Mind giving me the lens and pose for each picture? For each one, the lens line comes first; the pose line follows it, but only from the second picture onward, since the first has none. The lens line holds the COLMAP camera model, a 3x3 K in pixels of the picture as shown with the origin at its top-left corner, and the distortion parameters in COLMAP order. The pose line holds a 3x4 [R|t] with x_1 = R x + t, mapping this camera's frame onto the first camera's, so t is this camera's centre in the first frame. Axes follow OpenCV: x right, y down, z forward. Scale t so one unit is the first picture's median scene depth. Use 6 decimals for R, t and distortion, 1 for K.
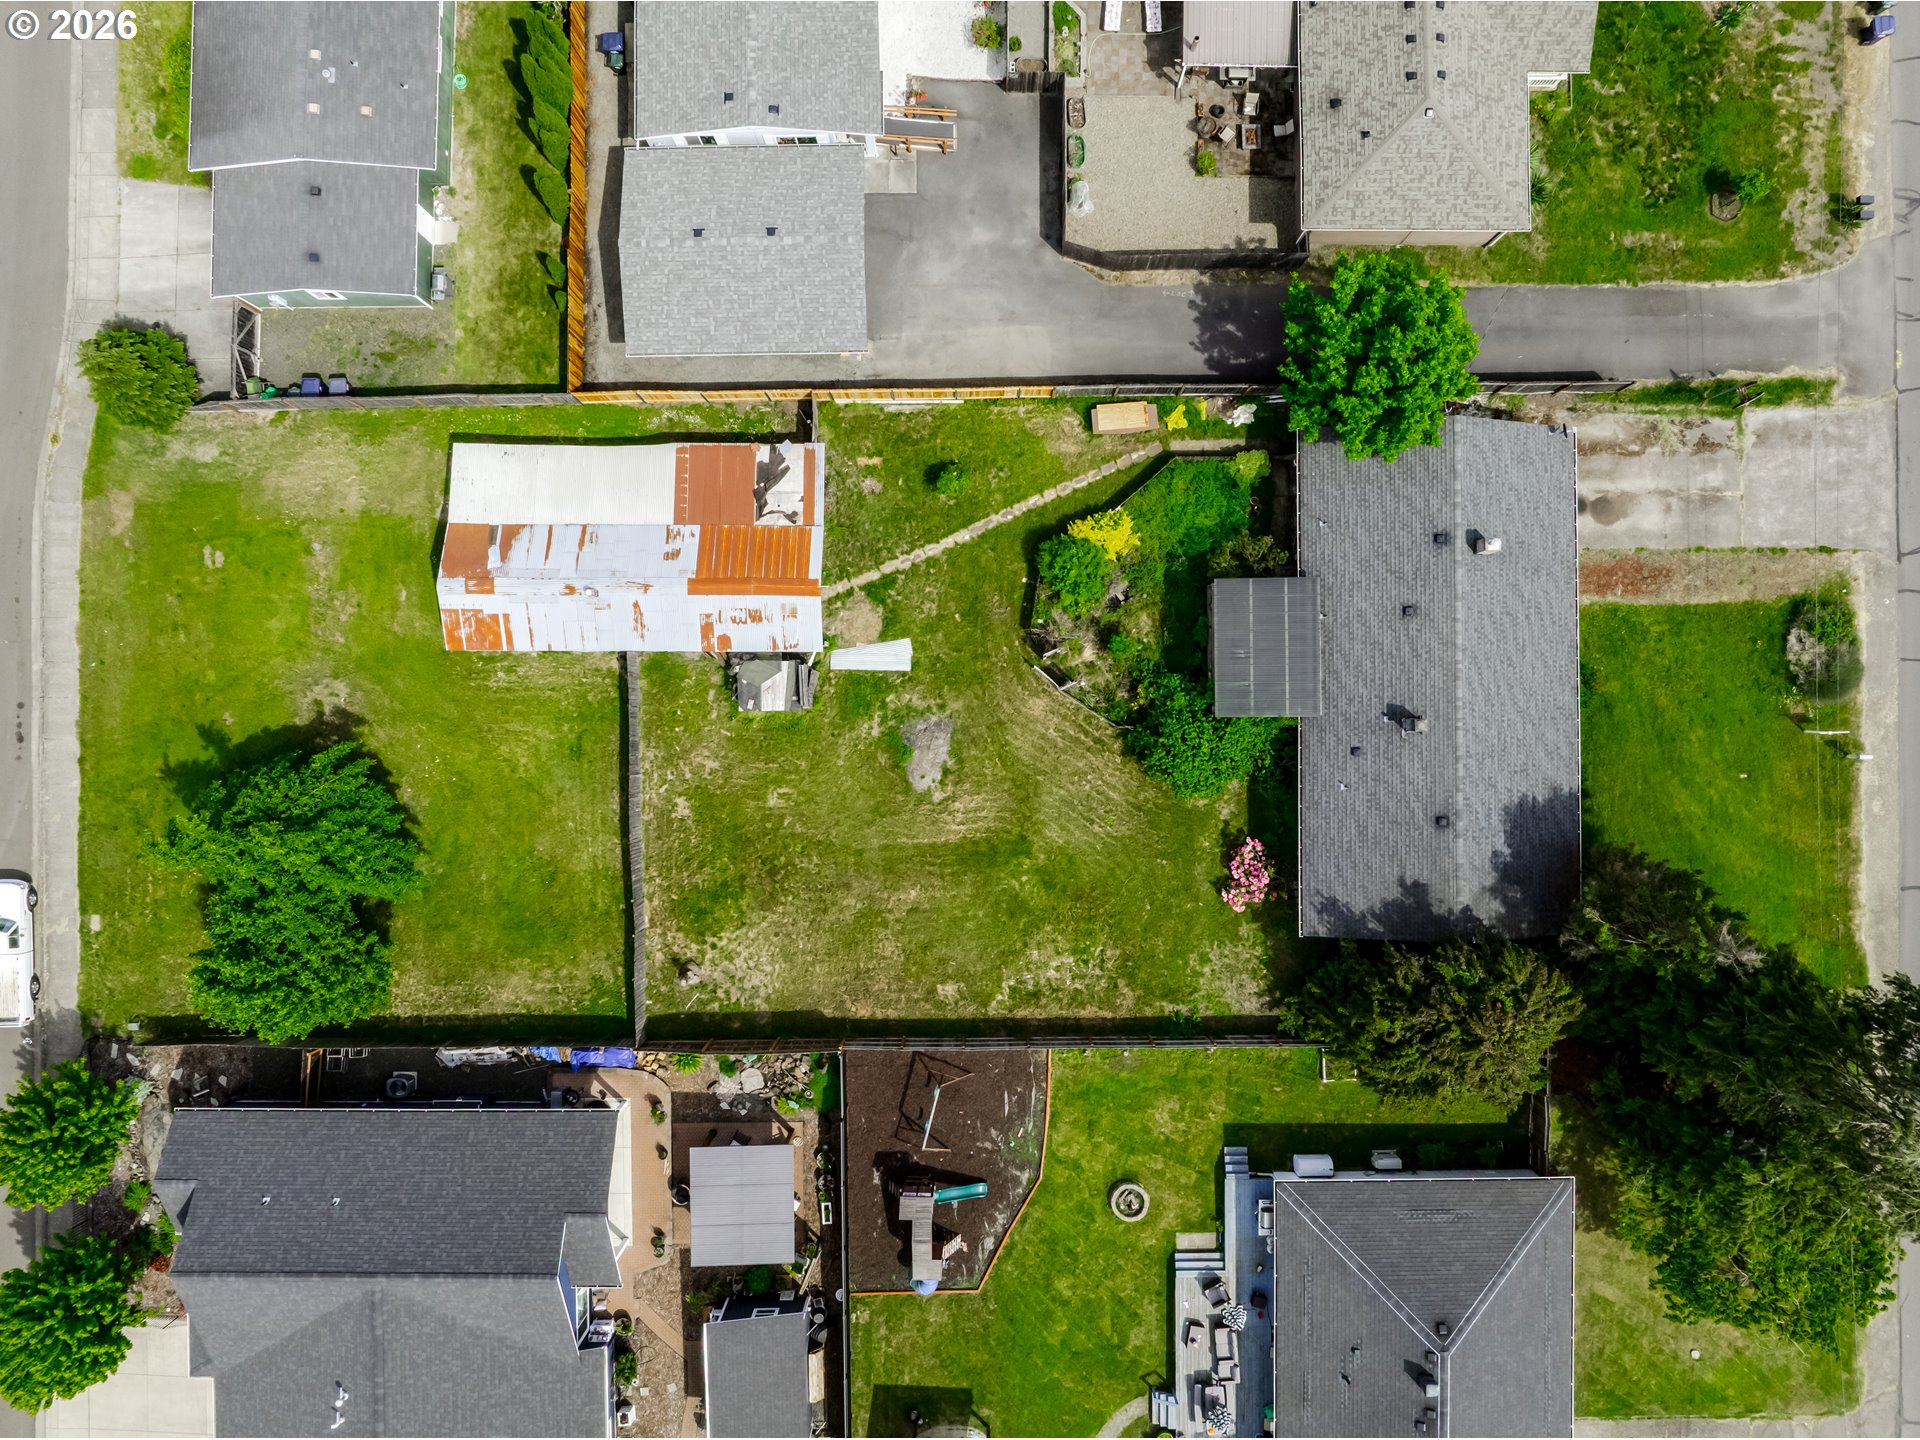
lens RADIAL K [[1441.9, 0, 962.5], [0, 1441.9, 710.5], [0, 0, 1]] dist [-0.037959, 0.008678]
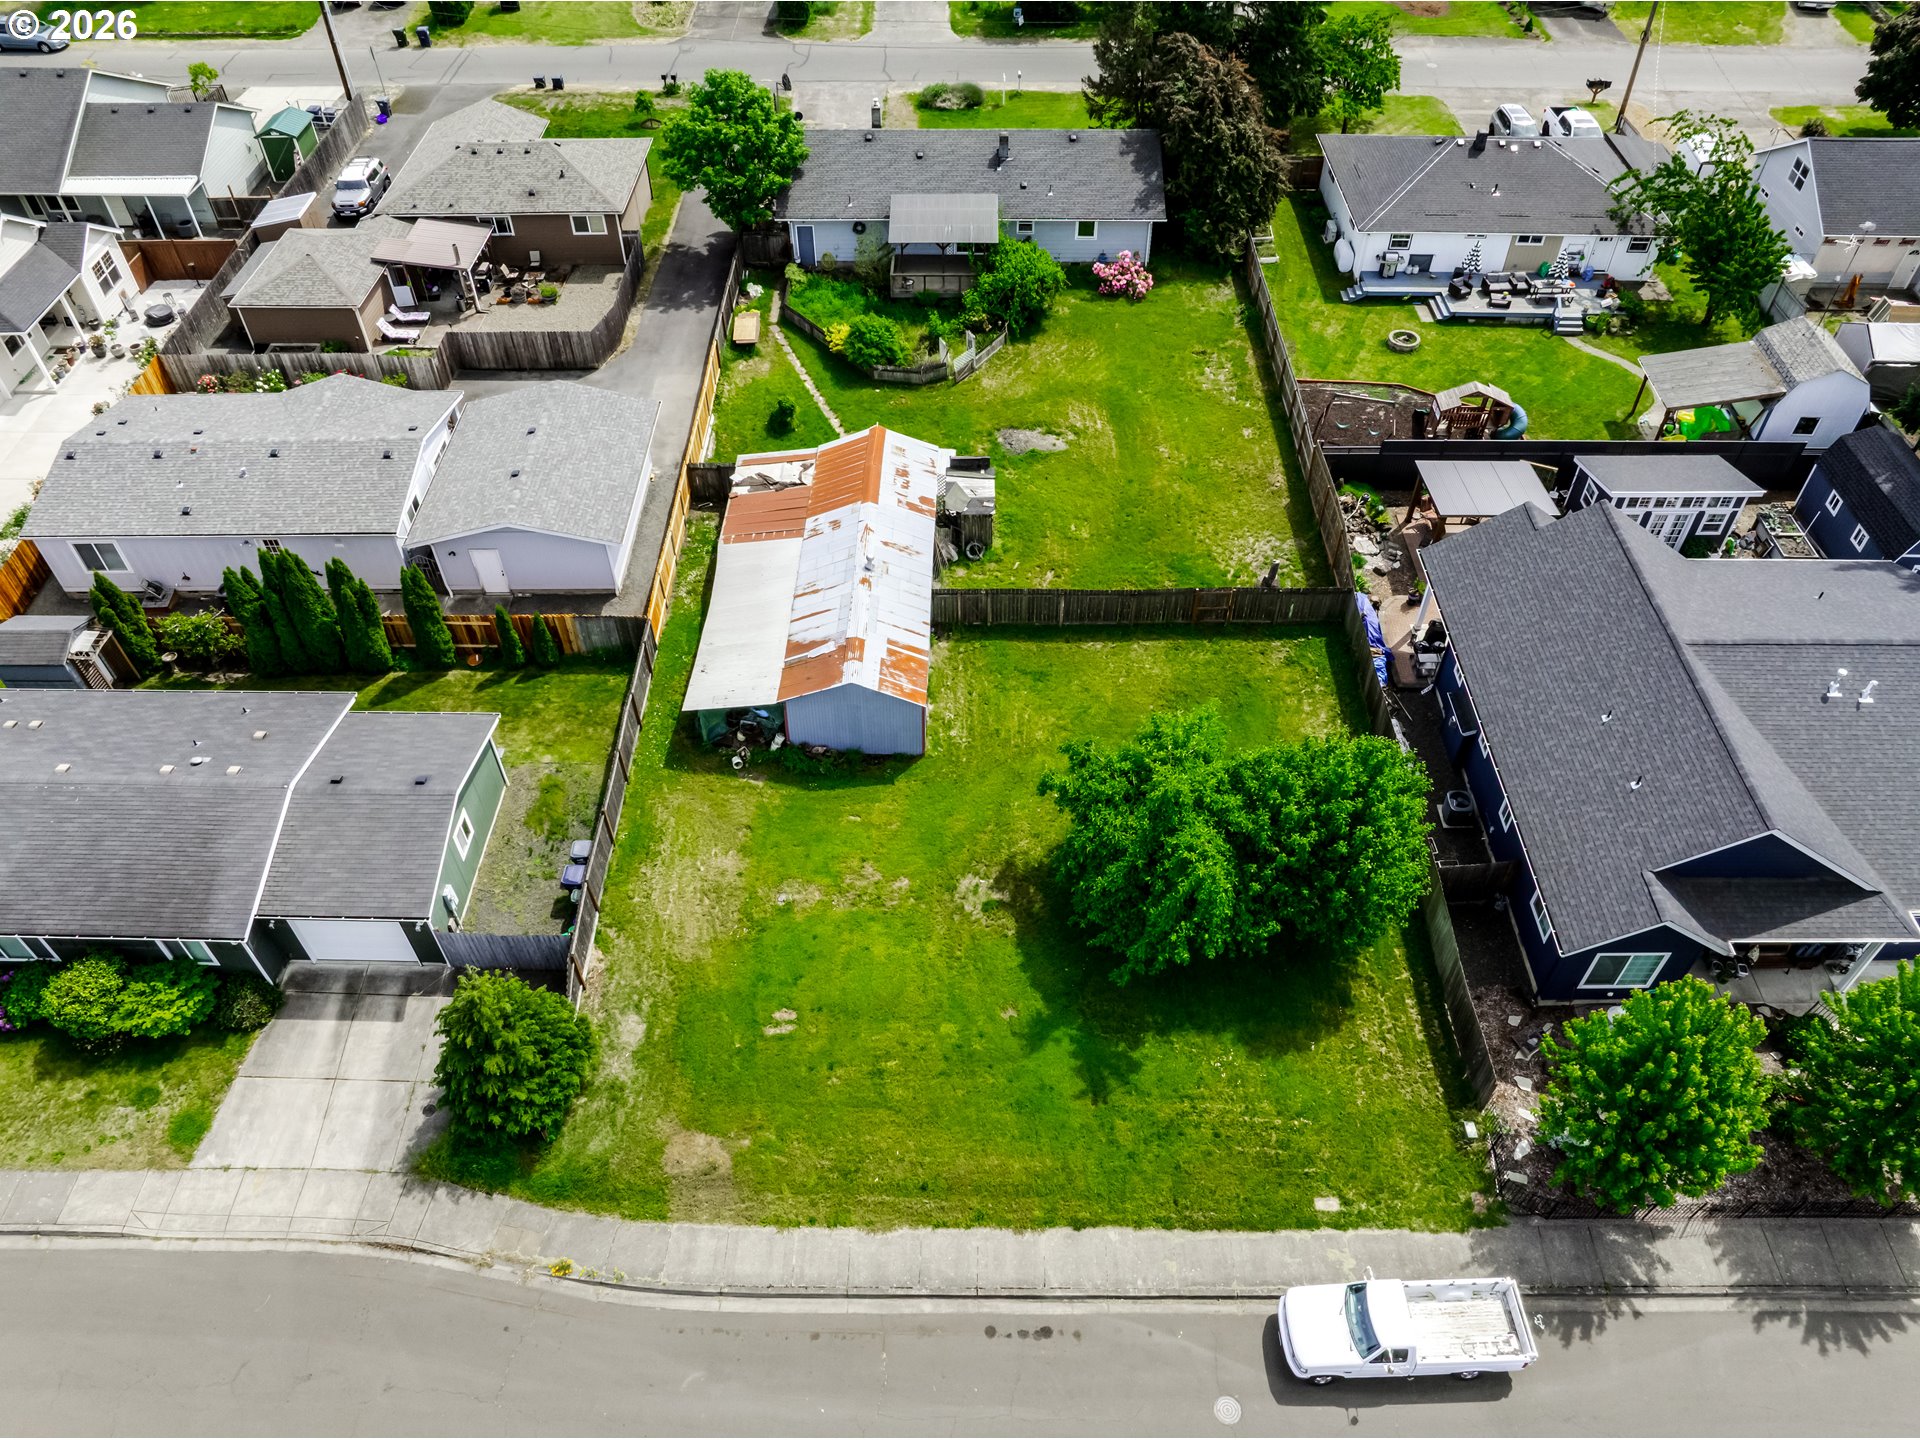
lens RADIAL K [[1353.3, 0, 968.1], [0, 1353.3, 719.6], [0, 0, 1]] dist [-0.035466, 0.003215]
pose [[0.008466, -0.721072, 0.692808, -0.885561], [0.999929, 0.011901, 0.000168, -0.016532], [-0.008367, 0.692758, 0.721122, 0.414208]]
